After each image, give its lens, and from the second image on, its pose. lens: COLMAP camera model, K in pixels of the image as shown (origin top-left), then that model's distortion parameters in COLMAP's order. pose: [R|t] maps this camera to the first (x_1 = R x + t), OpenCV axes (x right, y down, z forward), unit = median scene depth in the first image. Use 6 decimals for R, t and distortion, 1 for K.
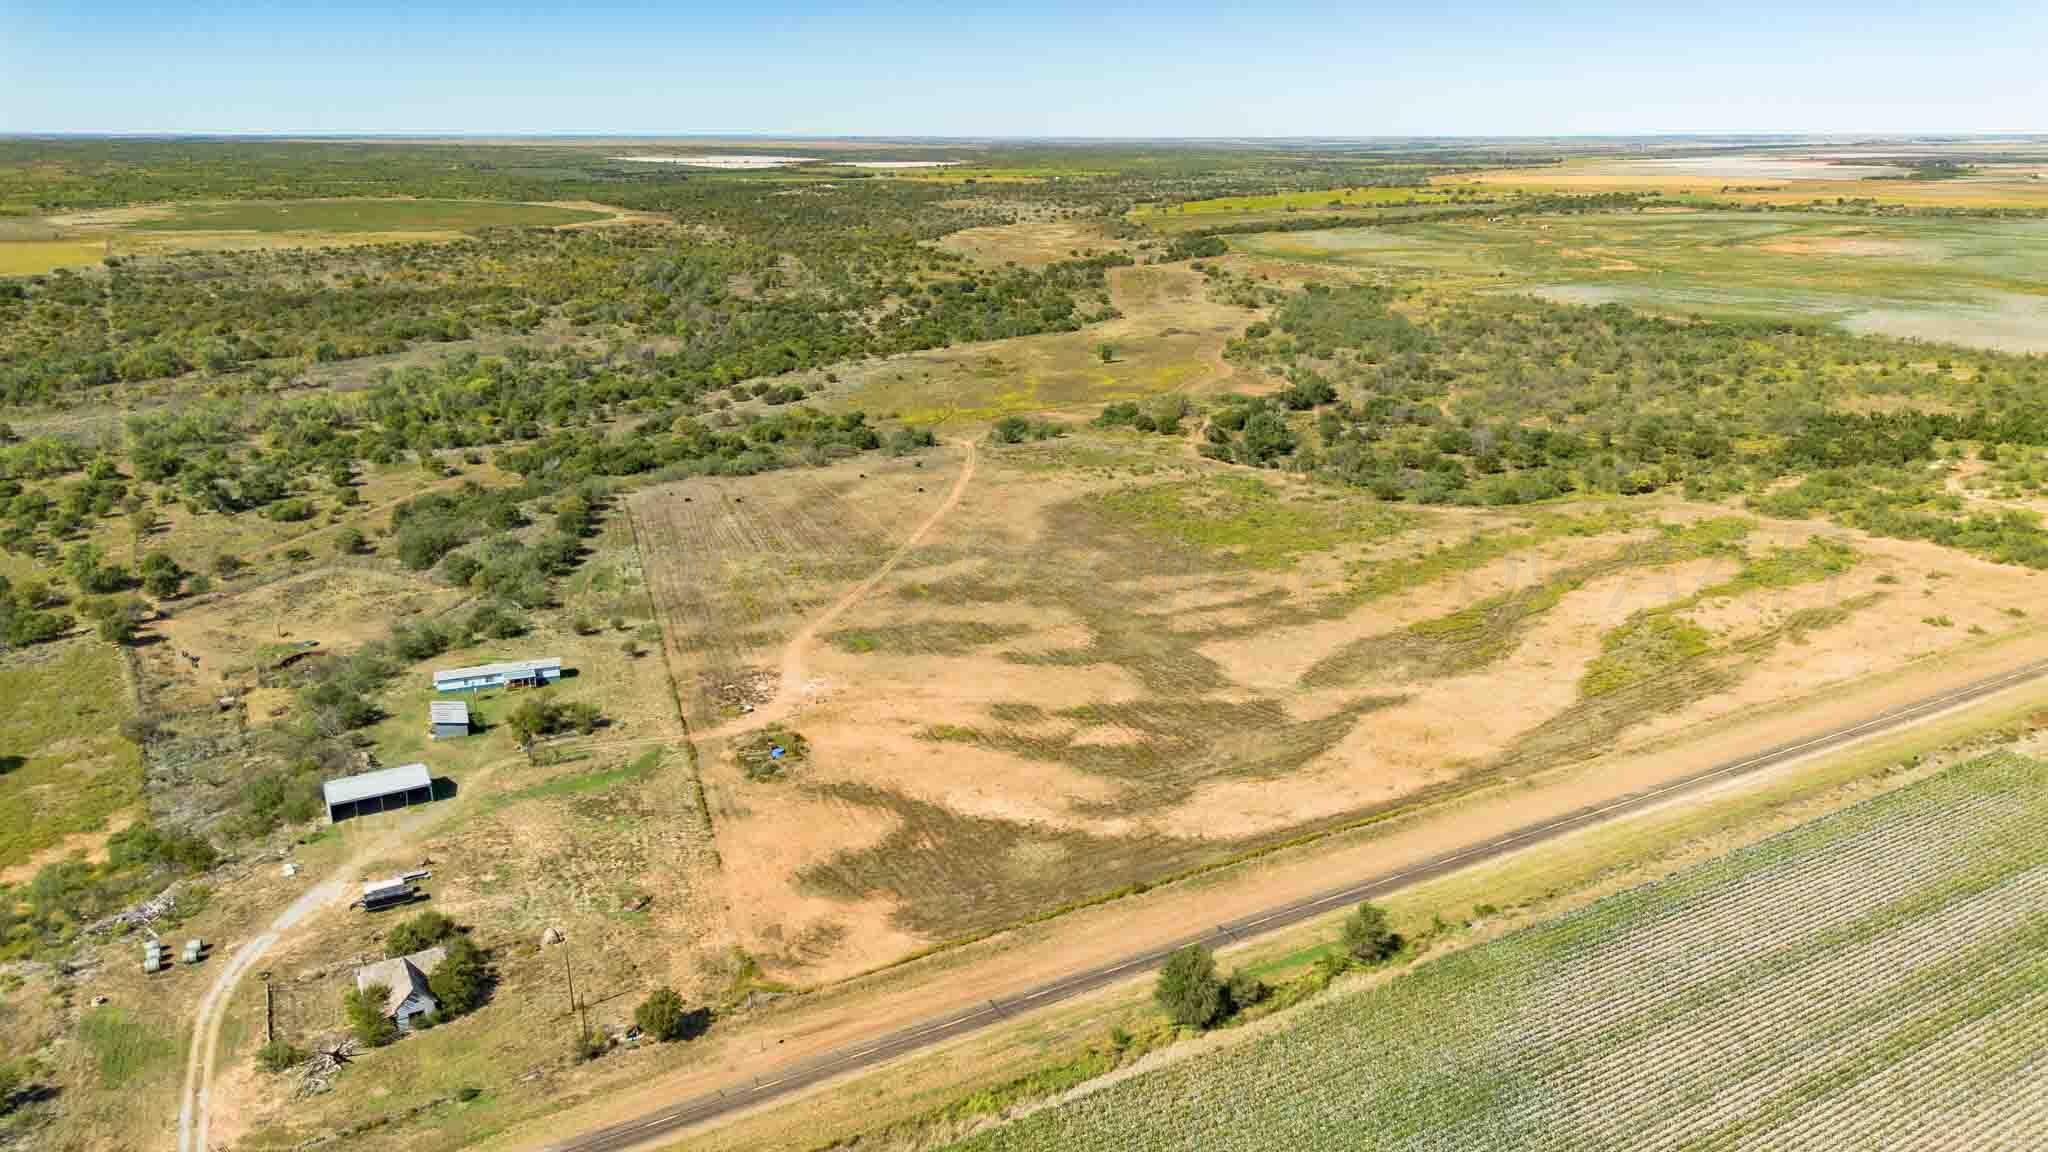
lens RADIAL K [[1457.3, 0, 1028.5], [0, 1457.3, 570.9], [0, 0, 1]] dist [0.075584, -0.080565]
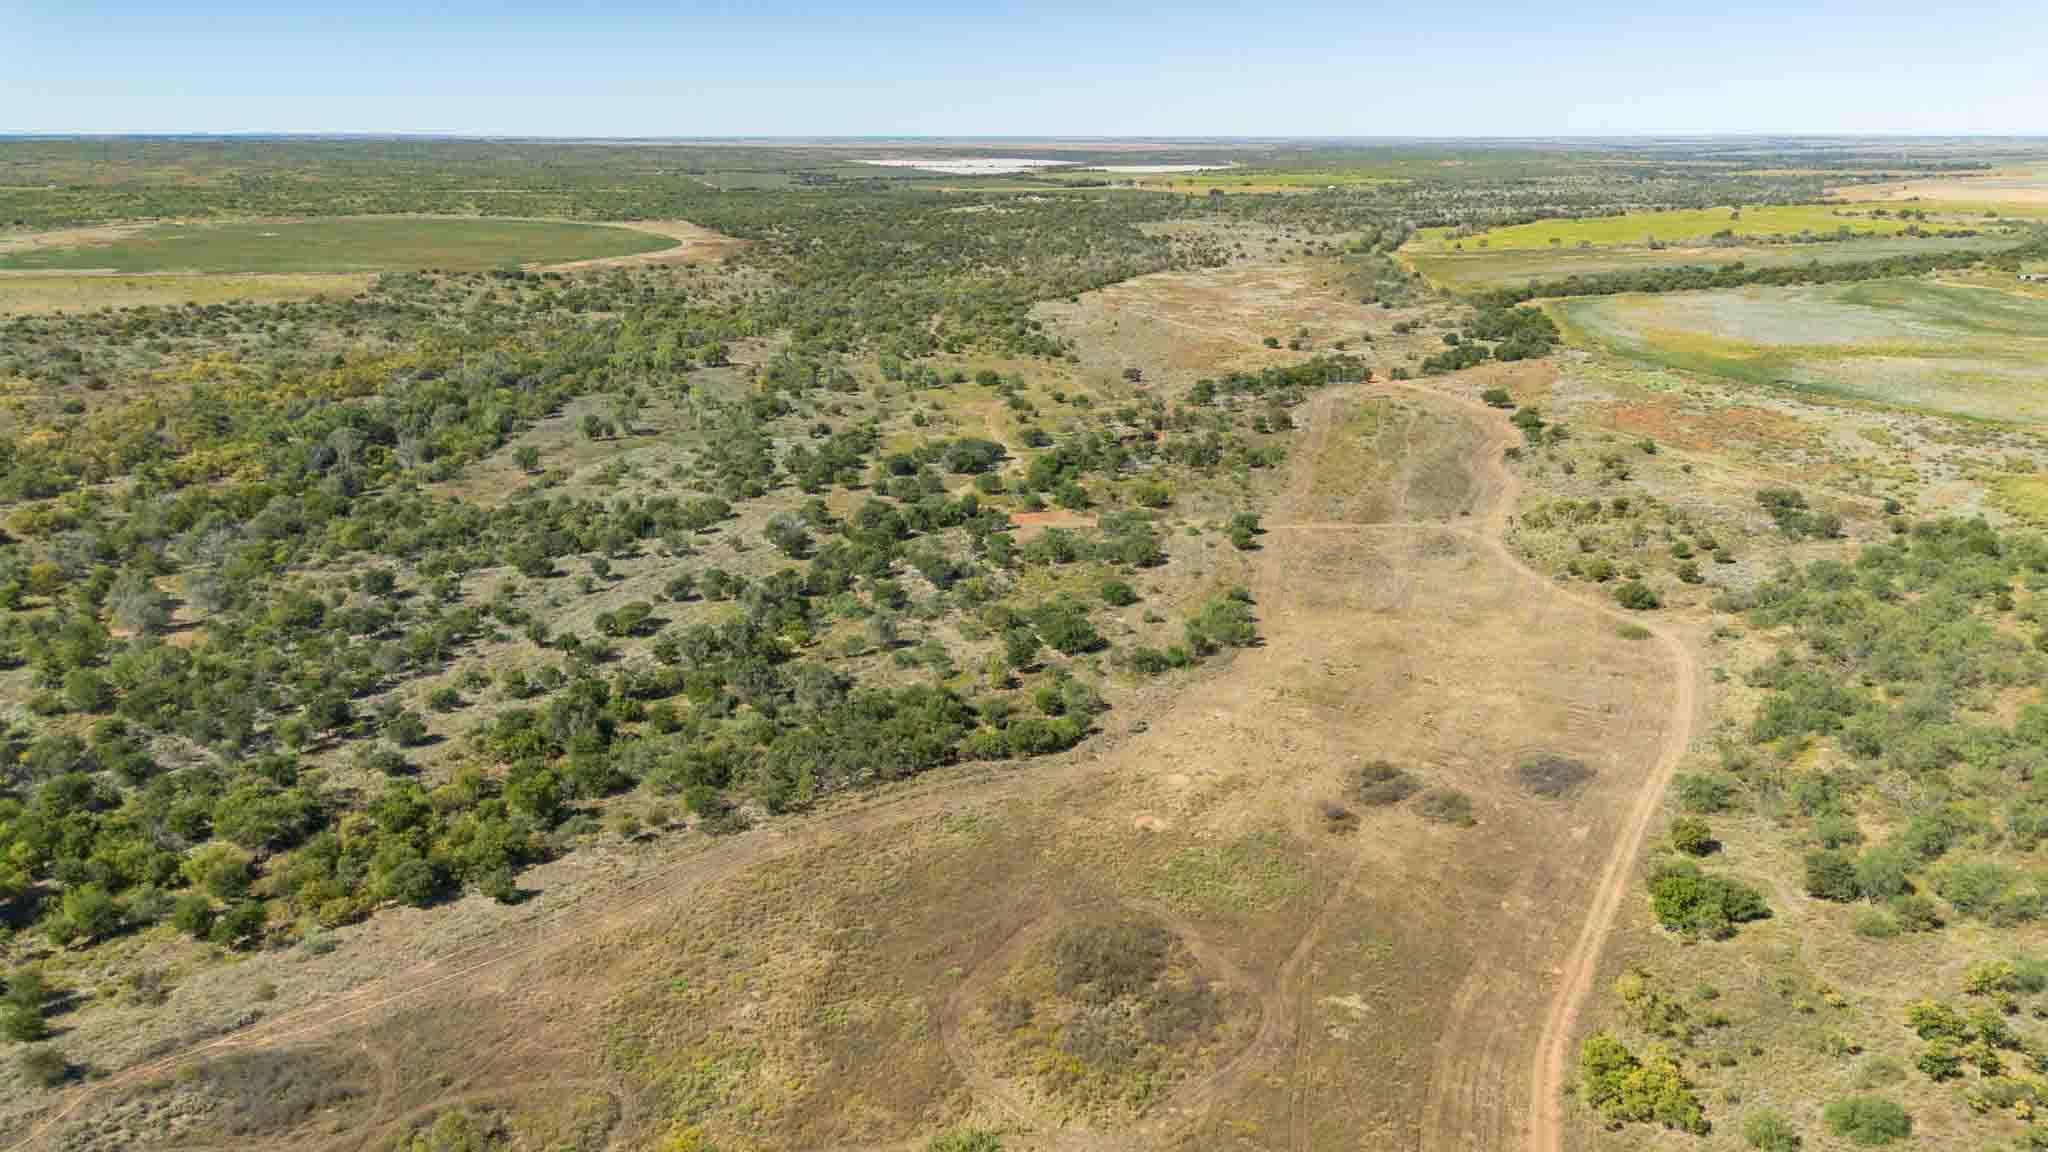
lens RADIAL K [[1457.3, 0, 1031.4], [0, 1457.3, 571.7], [0, 0, 1]] dist [0.075584, -0.080565]
pose [[0.980861, 0.057473, -0.186036, 0.047731], [-0.057424, 0.998334, 0.005655, -0.120196], [0.186051, 0.005136, 0.982527, 0.404471]]
